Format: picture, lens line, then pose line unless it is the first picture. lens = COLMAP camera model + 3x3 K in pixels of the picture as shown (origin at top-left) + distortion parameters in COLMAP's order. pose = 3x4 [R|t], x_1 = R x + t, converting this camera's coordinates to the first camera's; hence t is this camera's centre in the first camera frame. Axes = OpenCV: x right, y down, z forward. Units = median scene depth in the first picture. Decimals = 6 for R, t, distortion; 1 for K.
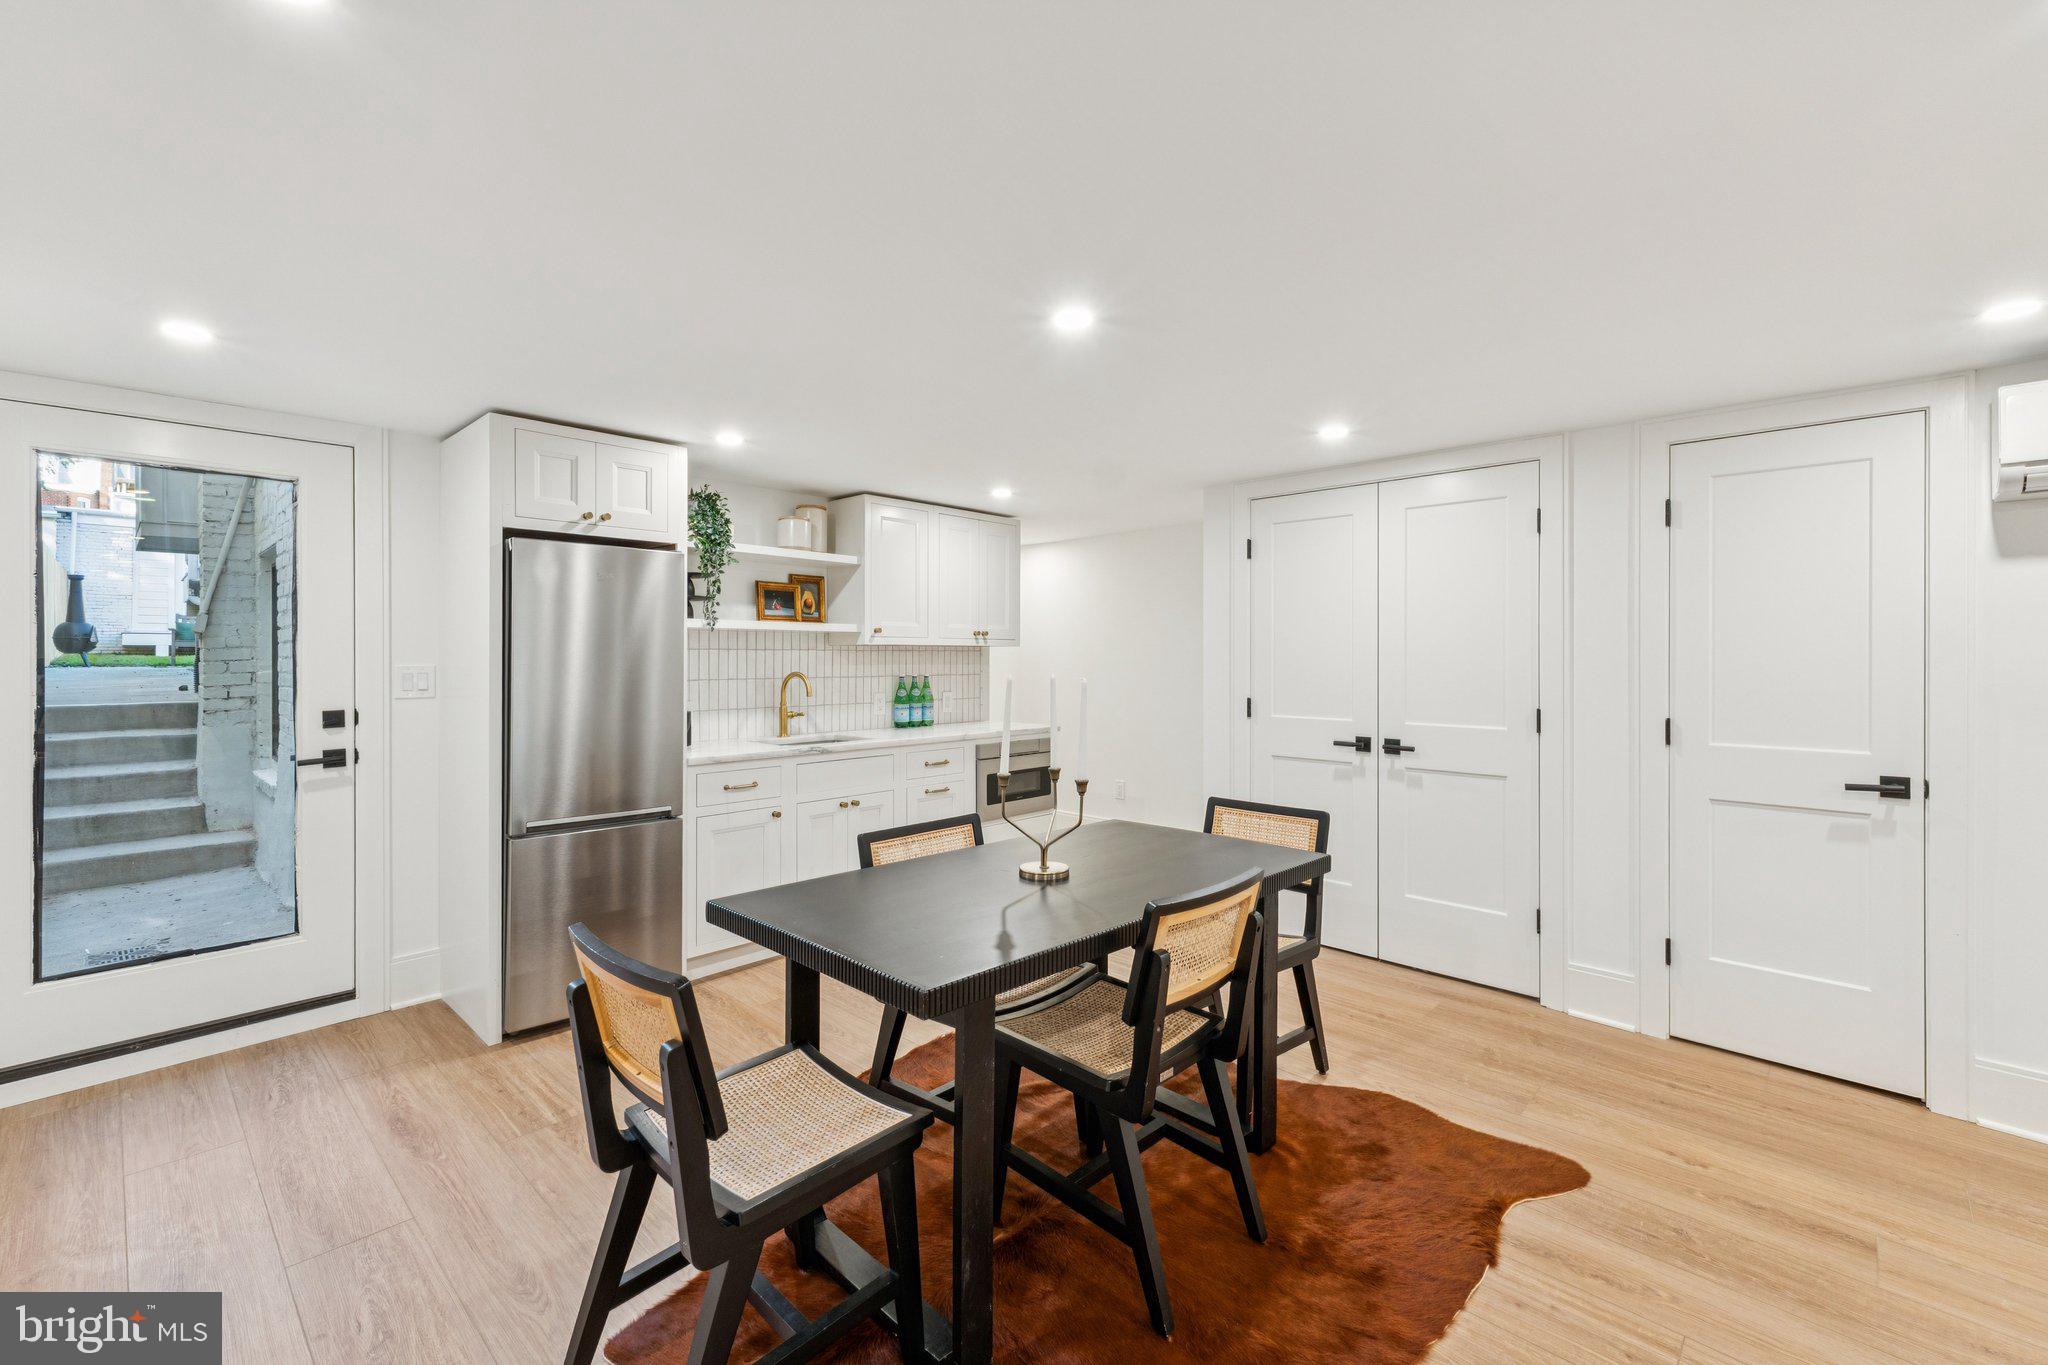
lens RADIAL K [[878.3, 0, 1017.6], [0, 878.3, 662.5], [0, 0, 1]] dist [0.010471, -0.000231]
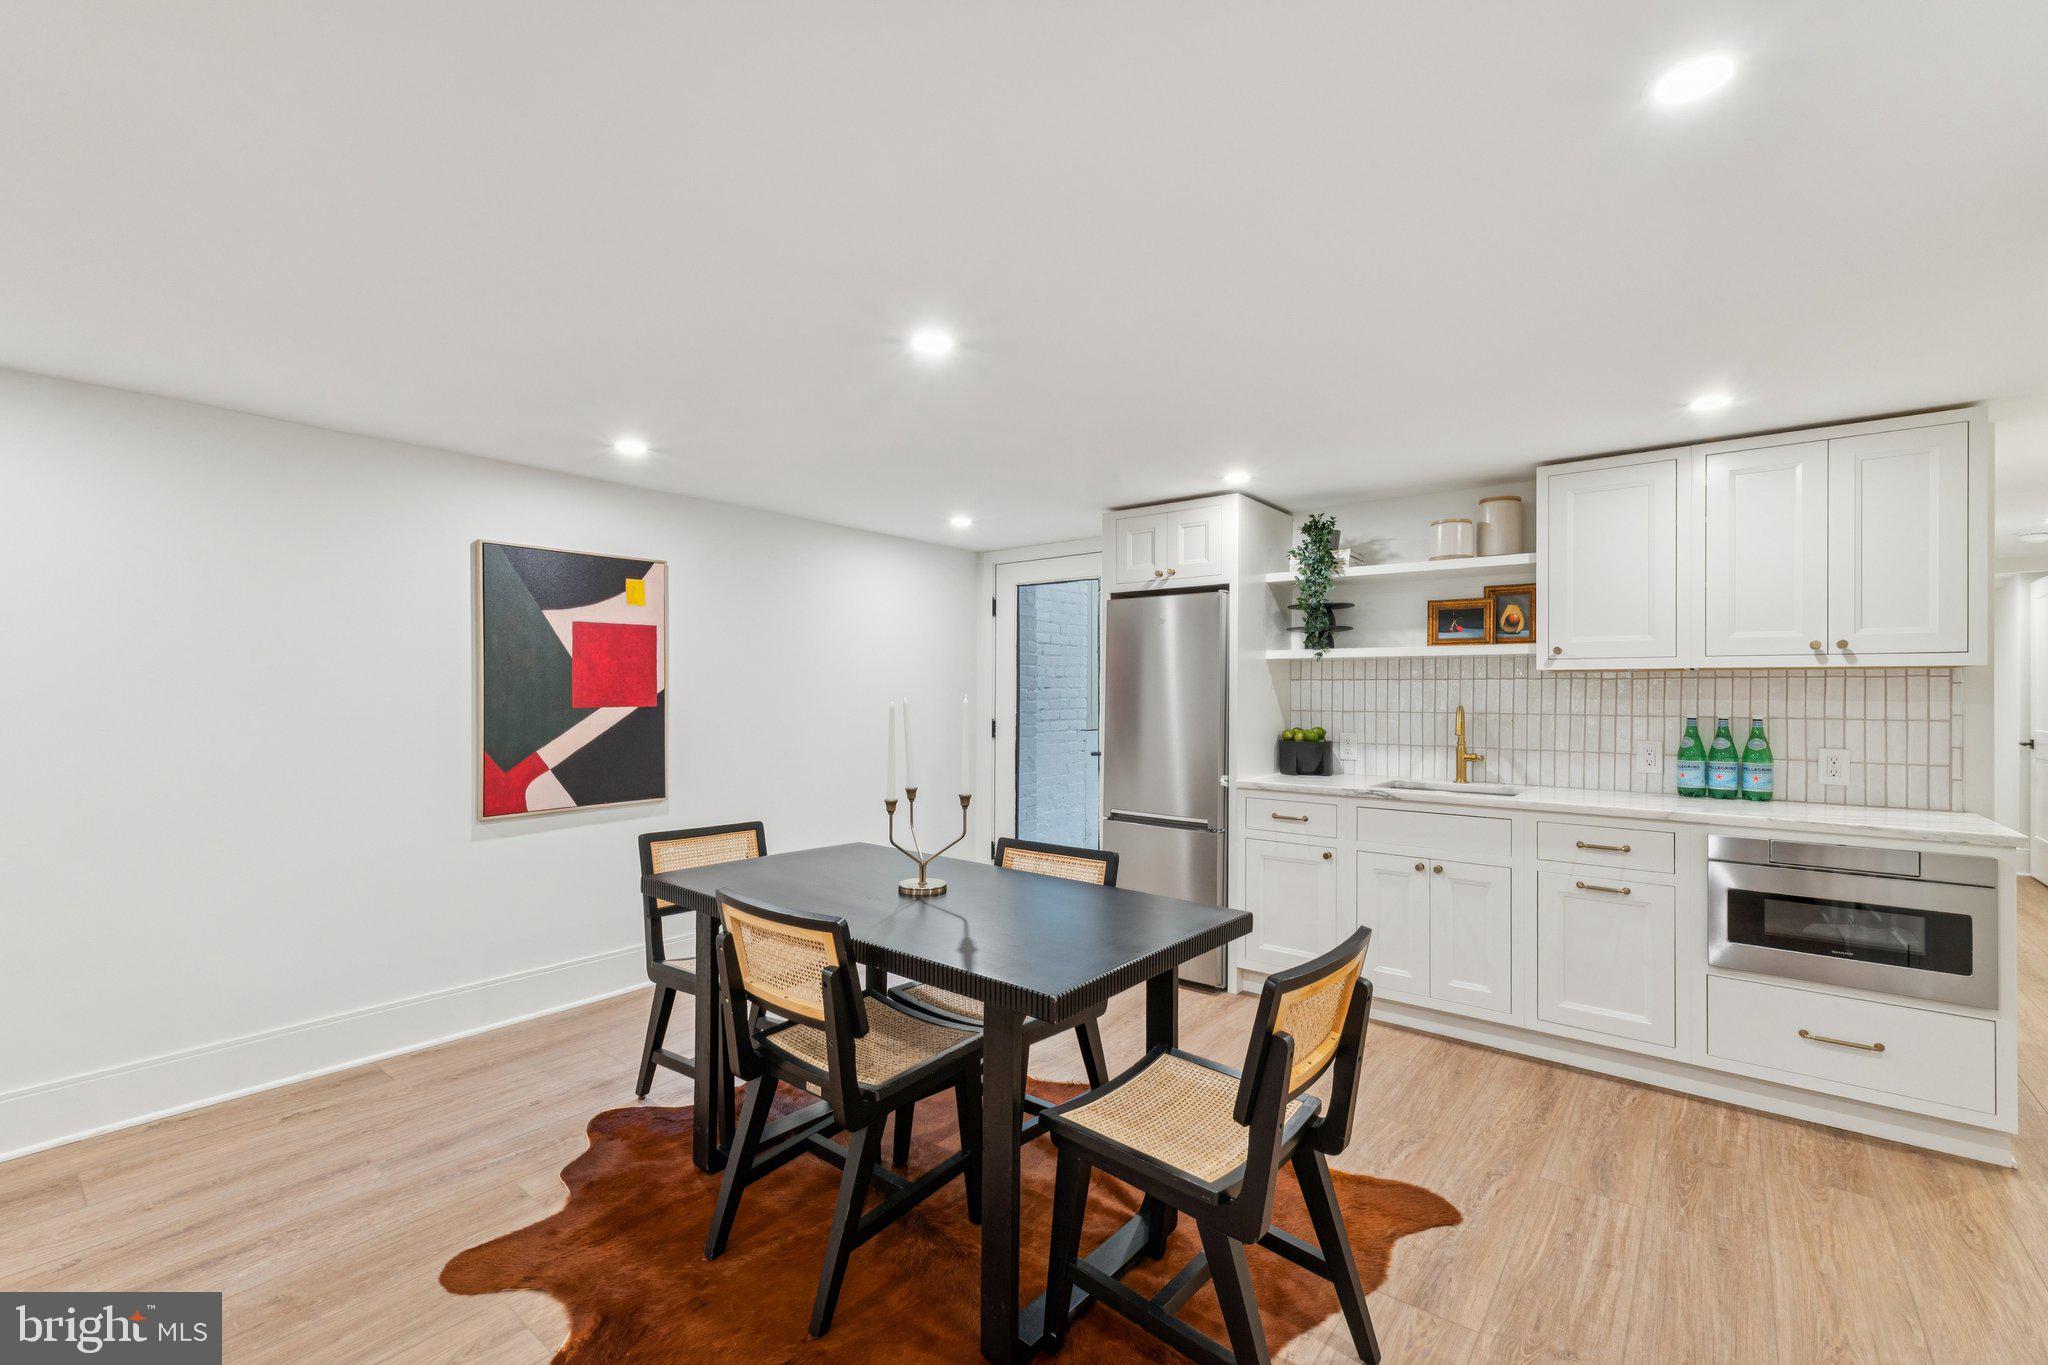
lens RADIAL K [[878.3, 0, 1016.3], [0, 878.3, 688.5], [0, 0, 1]] dist [0.010471, -0.000231]
pose [[0.095644, -0.003354, -0.995410, 0.523855], [-0.009941, 0.999941, -0.004325, 0.002424], [0.995366, 0.010309, 0.095605, 0.488806]]
